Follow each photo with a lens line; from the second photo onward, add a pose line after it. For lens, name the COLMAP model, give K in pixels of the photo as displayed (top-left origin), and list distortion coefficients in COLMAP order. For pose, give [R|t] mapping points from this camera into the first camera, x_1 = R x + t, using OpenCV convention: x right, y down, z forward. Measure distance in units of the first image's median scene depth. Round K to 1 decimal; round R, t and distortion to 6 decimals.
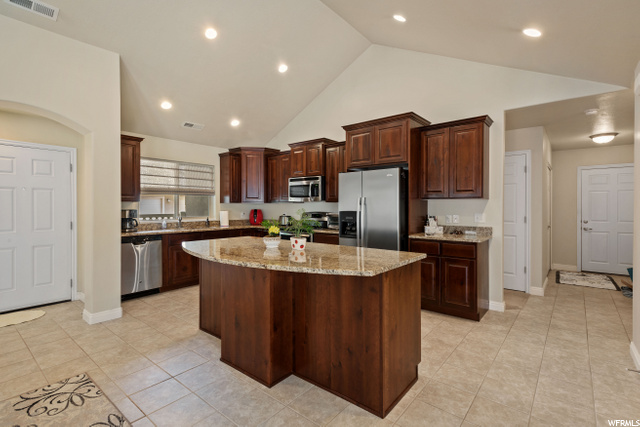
lens RADIAL K [[308.4, 0, 319.1], [0, 308.4, 210.2], [0, 0, 1]] dist [0.026563, 0.000512]
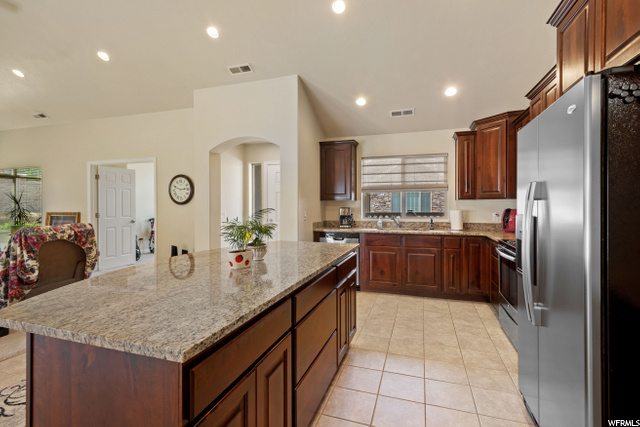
lens RADIAL K [[308.4, 0, 317.4], [0, 308.4, 208.4], [0, 0, 1]] dist [0.026563, 0.000512]
pose [[0.353008, 0.008015, -0.935586, 0.306093], [-0.007287, 0.999957, 0.005817, -0.004365], [0.935592, 0.004765, 0.353051, 0.431321]]
